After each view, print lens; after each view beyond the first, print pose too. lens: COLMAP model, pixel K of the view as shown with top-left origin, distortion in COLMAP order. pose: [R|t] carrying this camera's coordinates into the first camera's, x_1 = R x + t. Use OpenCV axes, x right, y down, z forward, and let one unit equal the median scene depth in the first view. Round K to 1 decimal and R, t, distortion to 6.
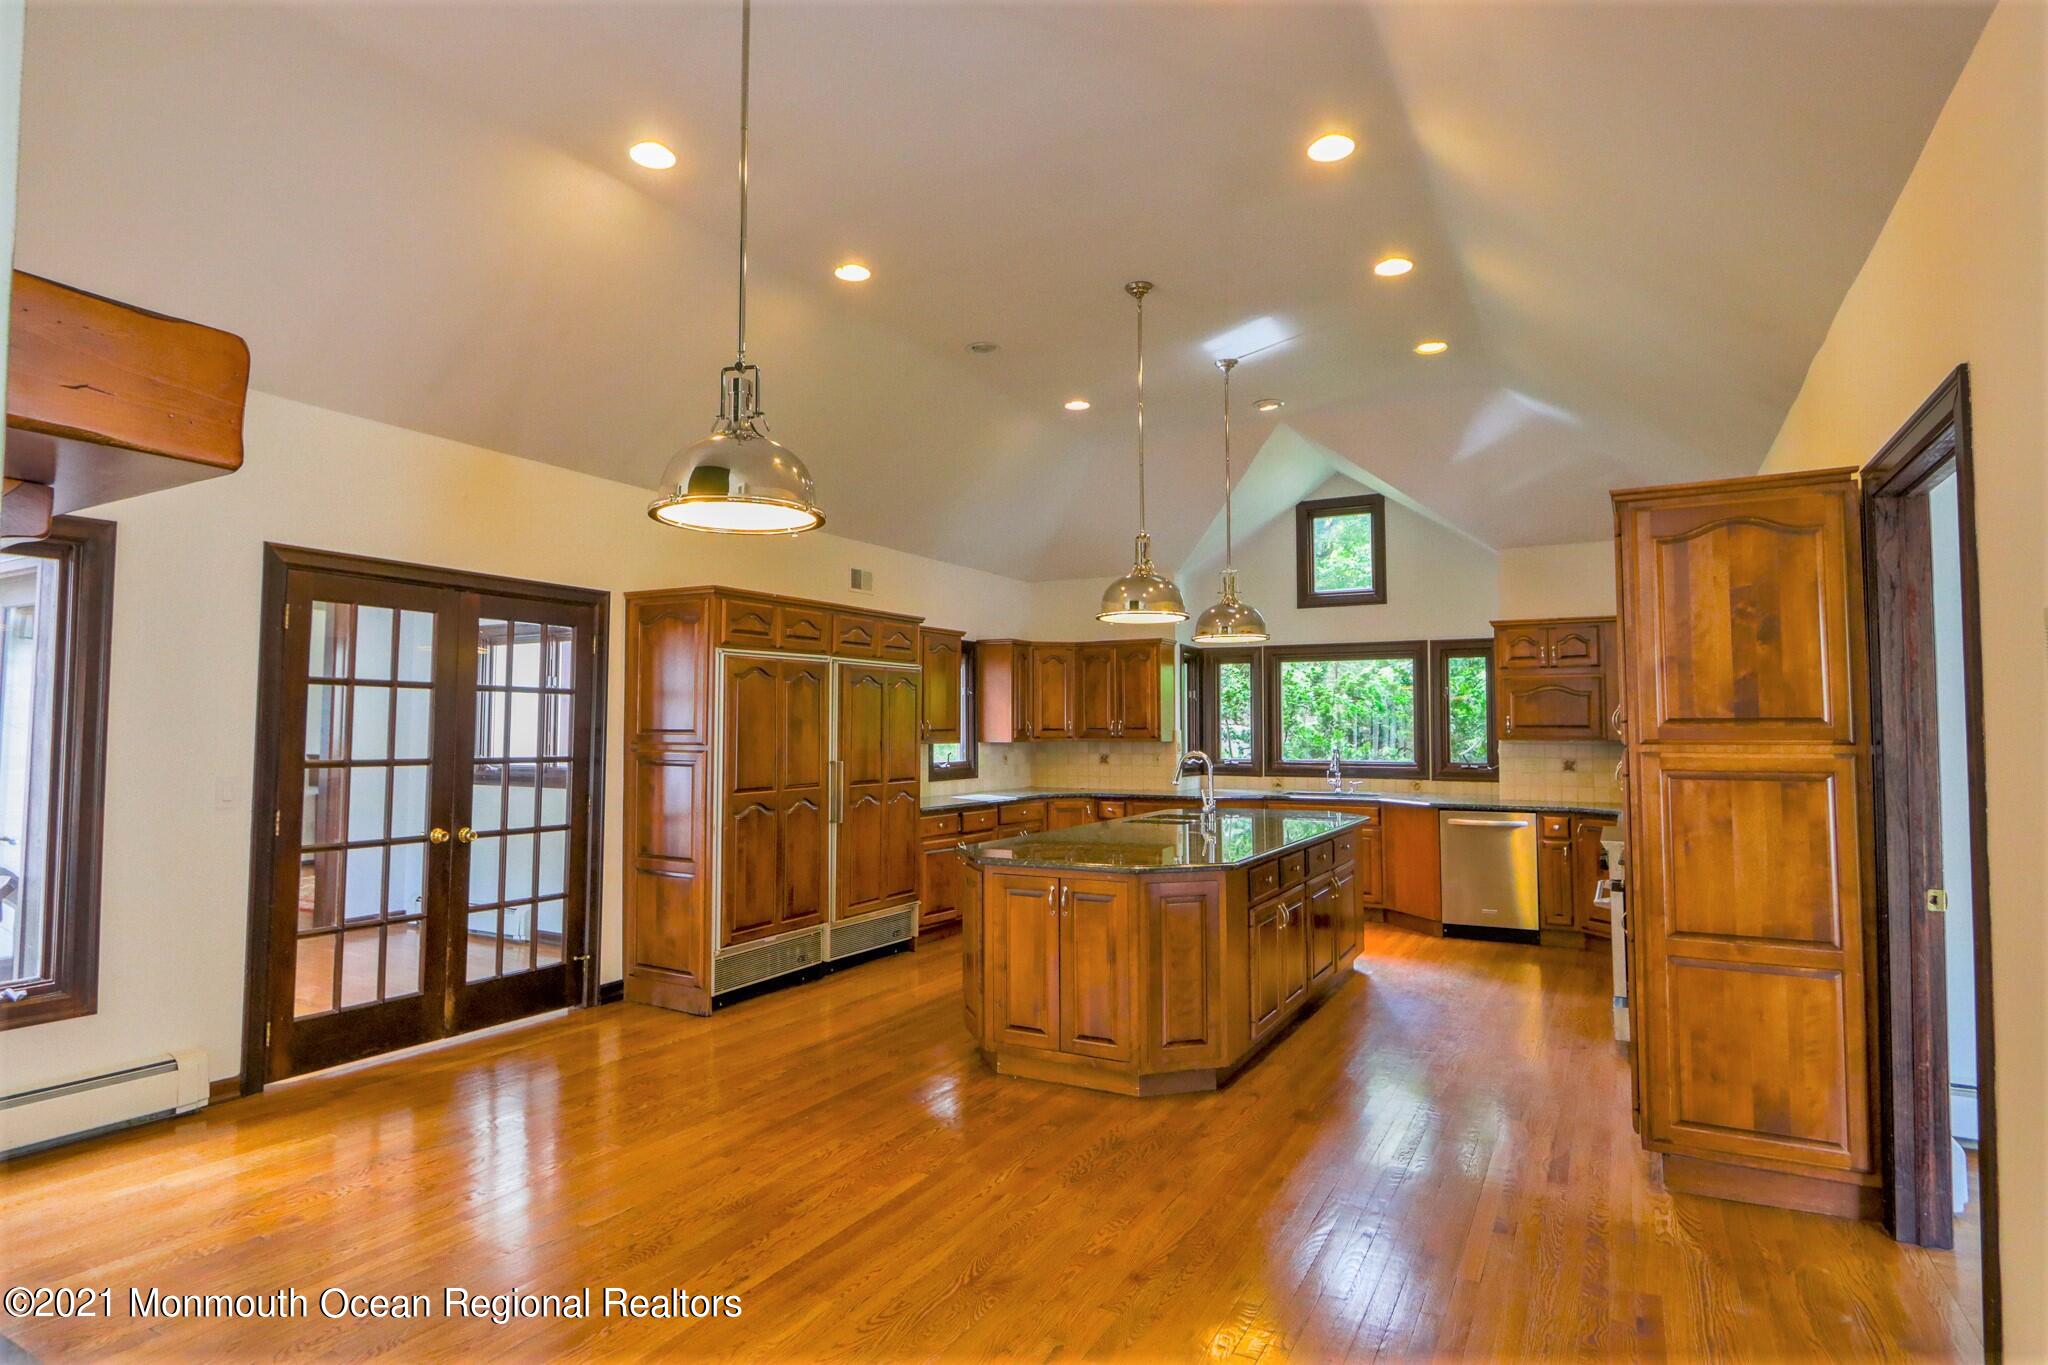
lens RADIAL K [[1113.2, 0, 969.4], [0, 1113.2, 672.2], [0, 0, 1]] dist [-0.003228, -0.000482]
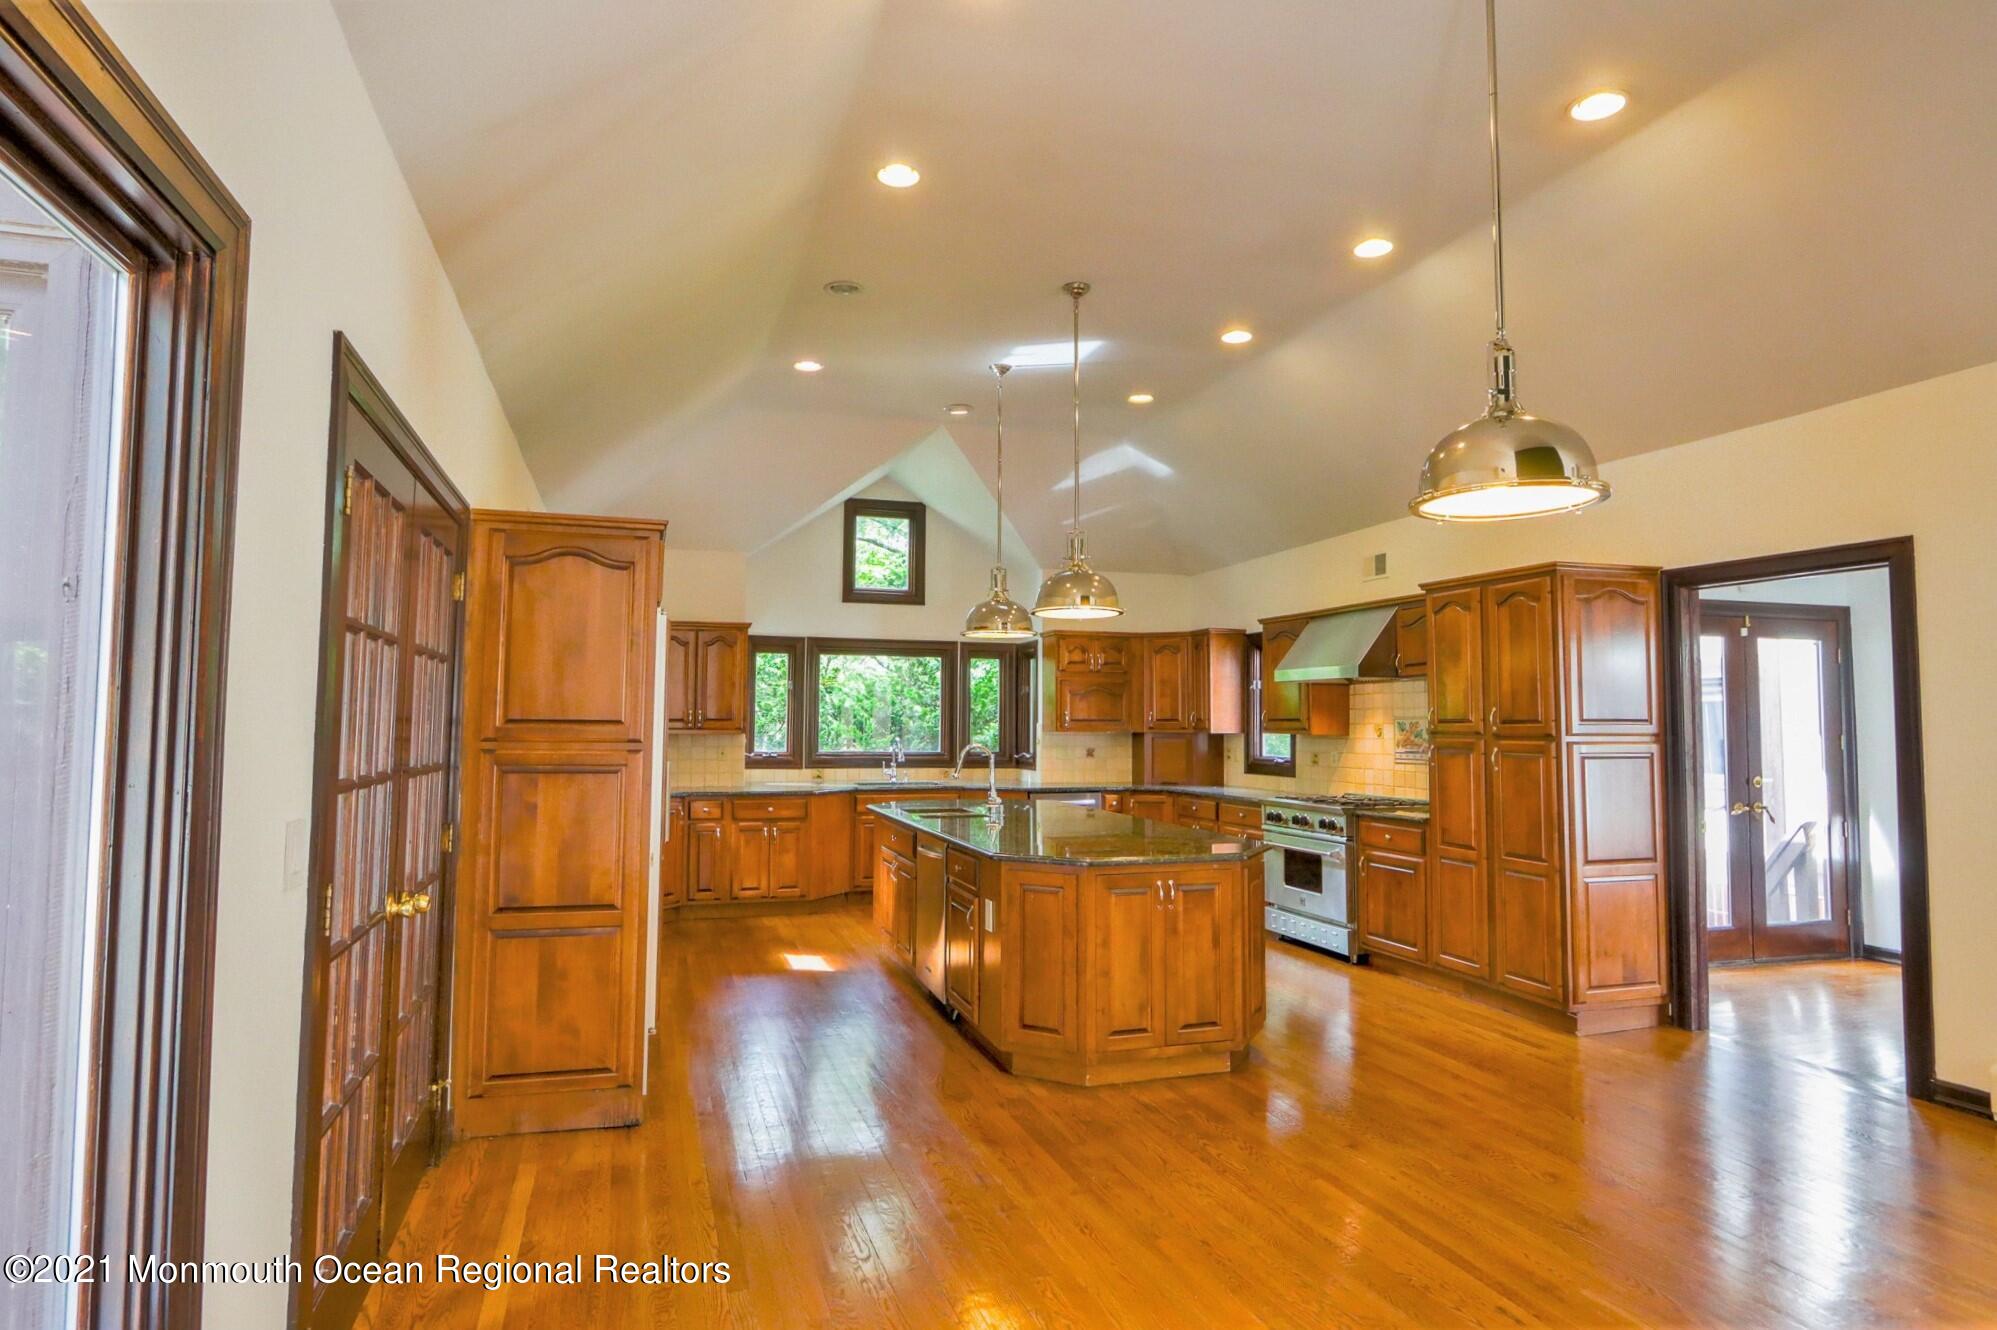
lens RADIAL K [[1120.1, 0, 998.5], [0, 1120.1, 665.0], [0, 0, 1]] dist [0.002222, -0.000045]
pose [[0.664655, 0.042785, 0.745925, -0.467751], [-0.045860, 0.998813, -0.016427, 0.013134], [-0.745742, -0.023289, 0.665828, 0.267777]]
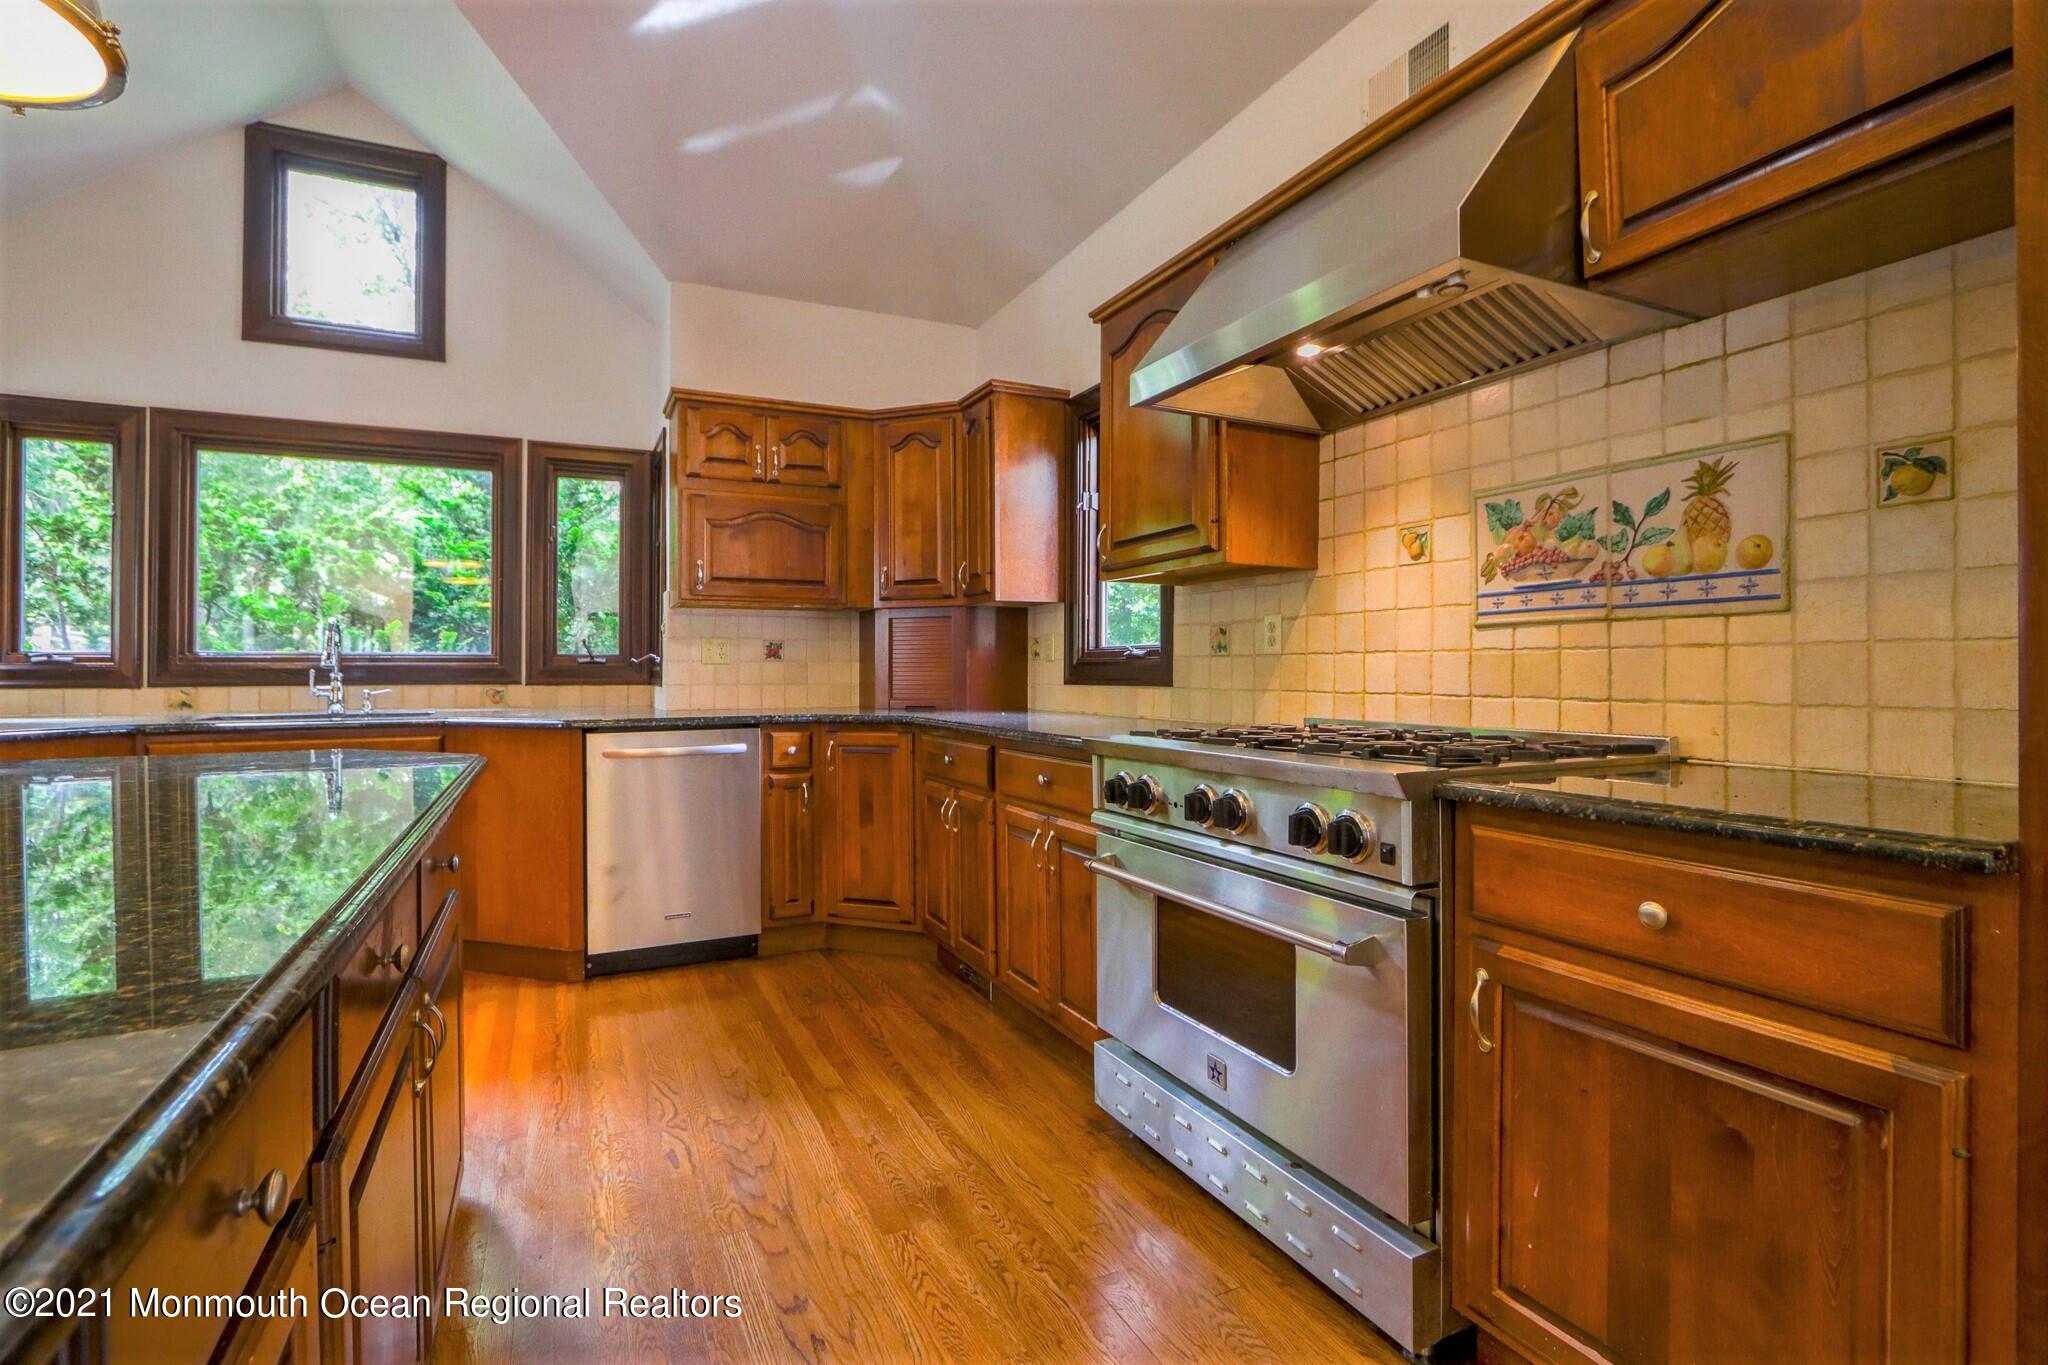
lens RADIAL K [[951.6, 0, 1010.3], [0, 951.6, 672.9], [0, 0, 1]] dist [0.000332, 0.000297]
pose [[0.565209, -0.003509, 0.824940, 0.178916], [-0.041497, 0.998604, 0.032680, 0.076307], [-0.823904, -0.052703, 0.564274, 0.609674]]
